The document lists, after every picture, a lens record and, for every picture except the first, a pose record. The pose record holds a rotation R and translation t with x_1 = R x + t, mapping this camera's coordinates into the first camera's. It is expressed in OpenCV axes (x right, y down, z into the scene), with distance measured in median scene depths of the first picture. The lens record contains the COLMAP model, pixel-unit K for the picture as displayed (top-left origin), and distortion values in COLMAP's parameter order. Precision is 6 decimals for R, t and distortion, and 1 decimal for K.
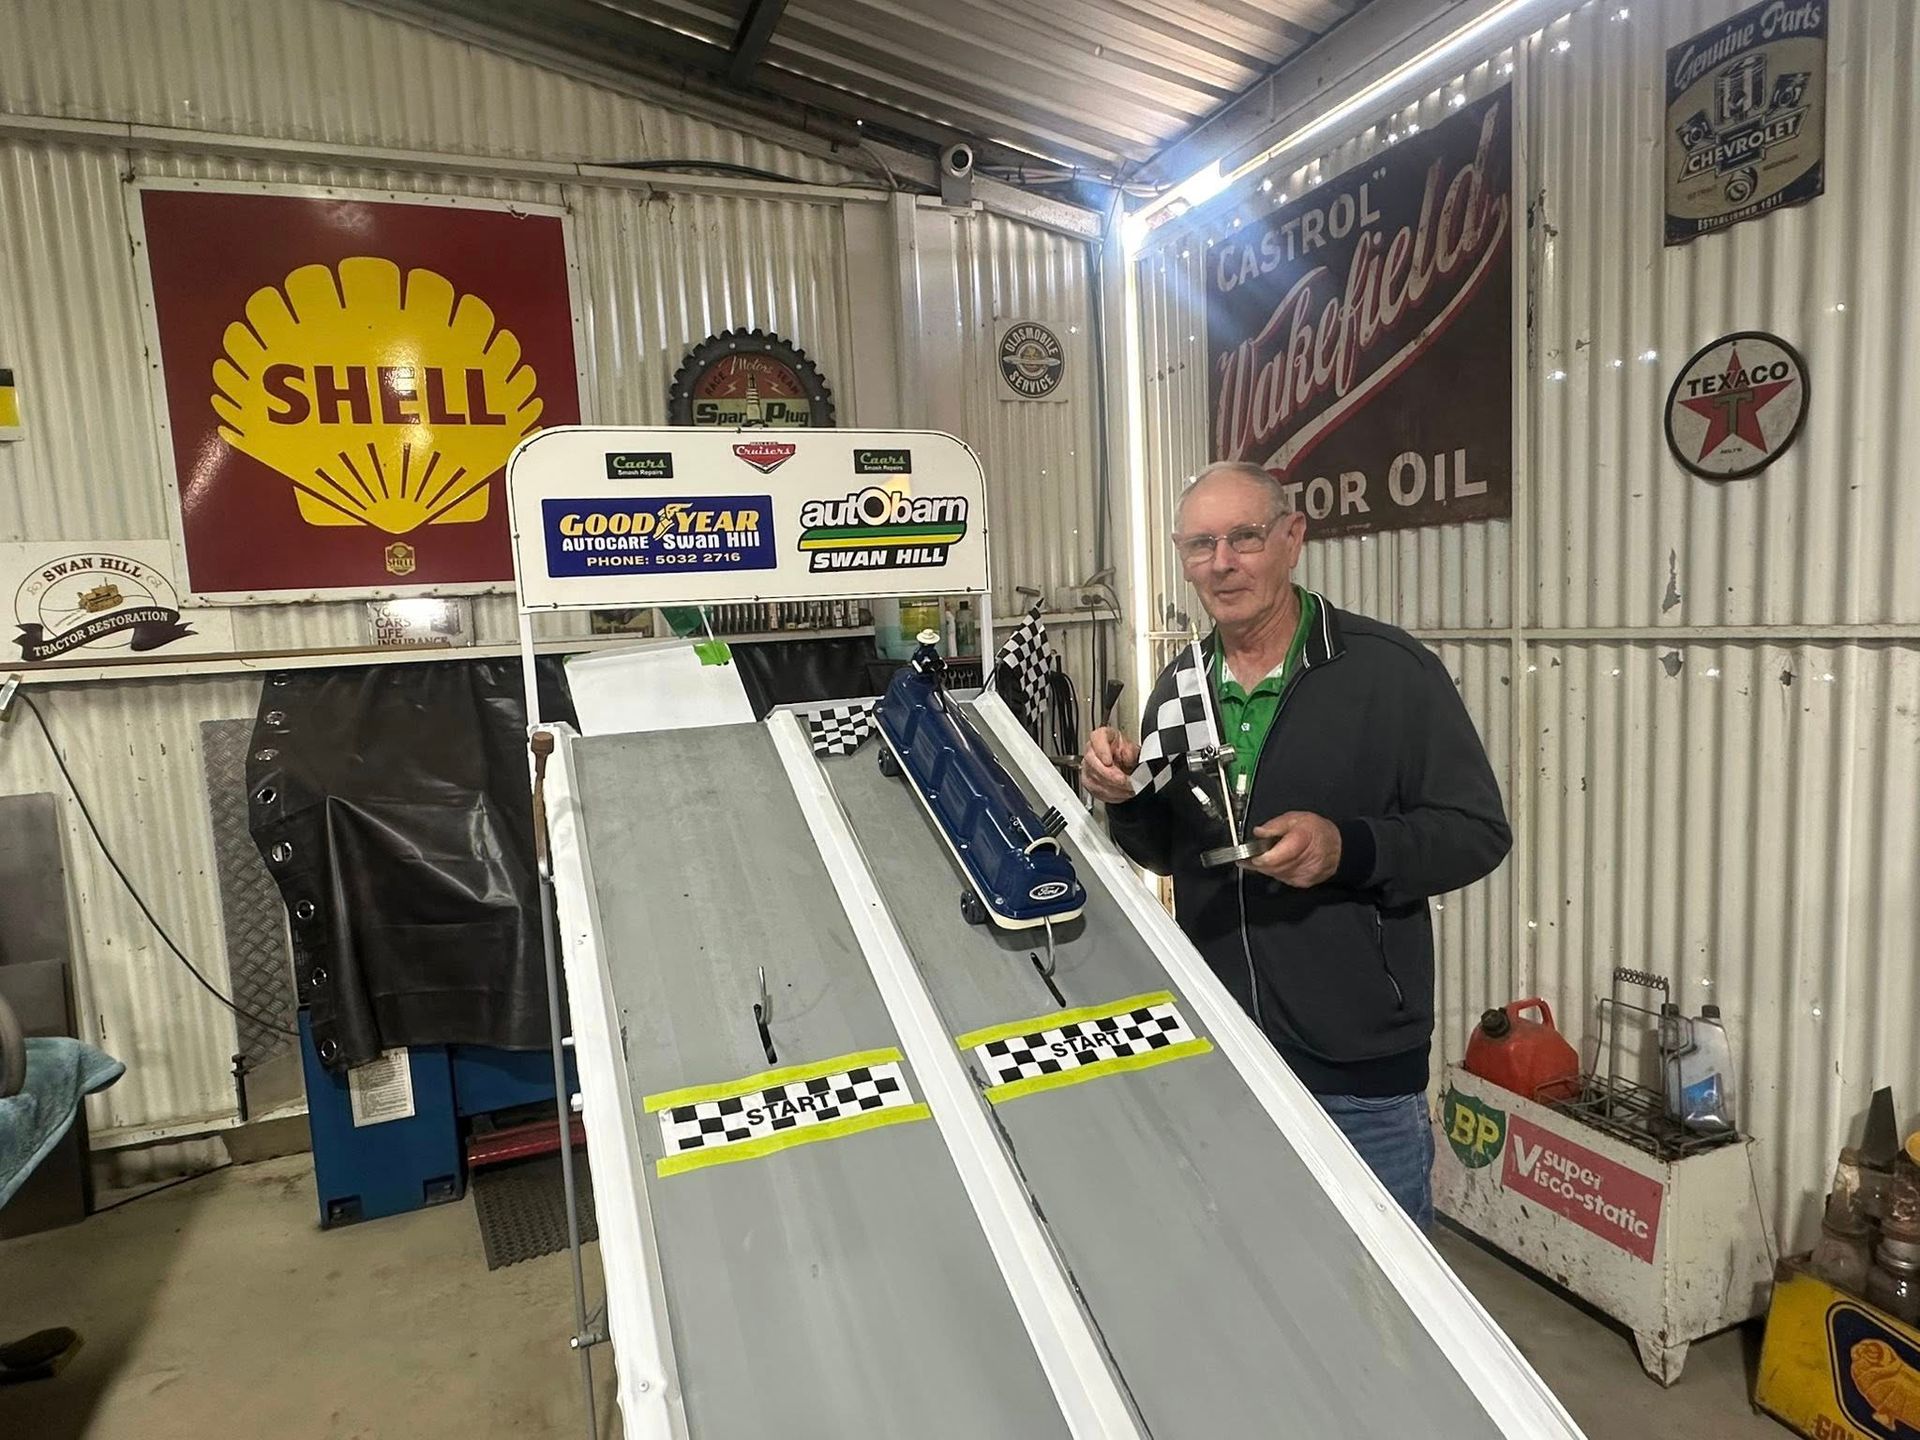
lens RADIAL K [[1160.8, 0, 965.8], [0, 1160.8, 715.9], [0, 0, 1]] dist [0.031251, 0.002292]
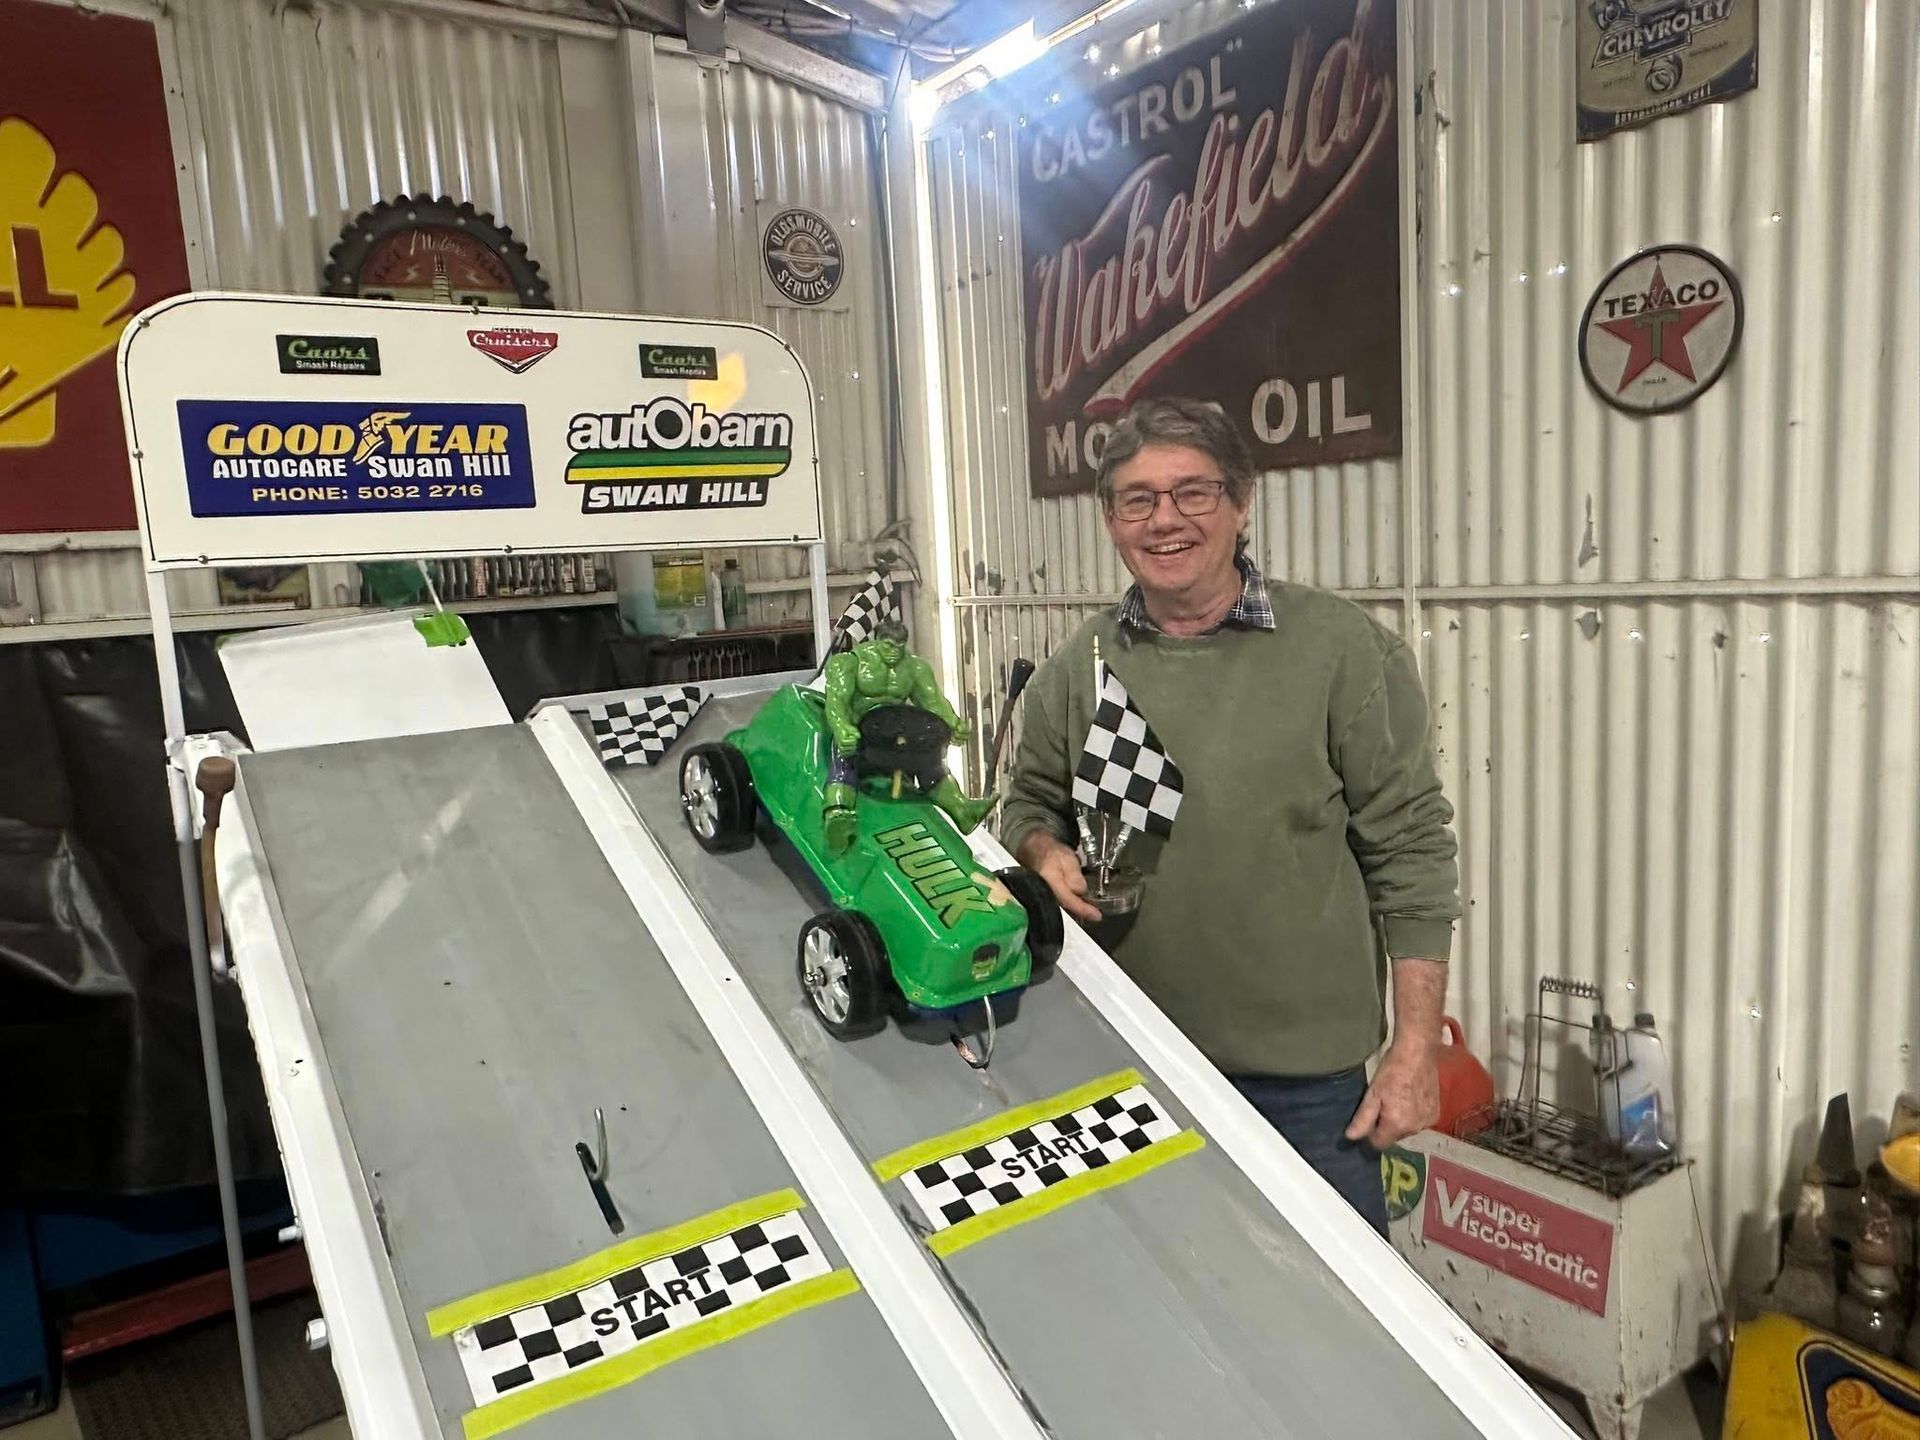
lens RADIAL K [[1363.3, 0, 960.5], [0, 1363.3, 722.2], [0, 0, 1]] dist [0.007721, 0.015663]
pose [[0.978517, -0.028069, 0.204247, -0.070388], [0.024705, 0.999514, 0.019001, -0.004030], [-0.204681, -0.013547, 0.978735, 0.107293]]
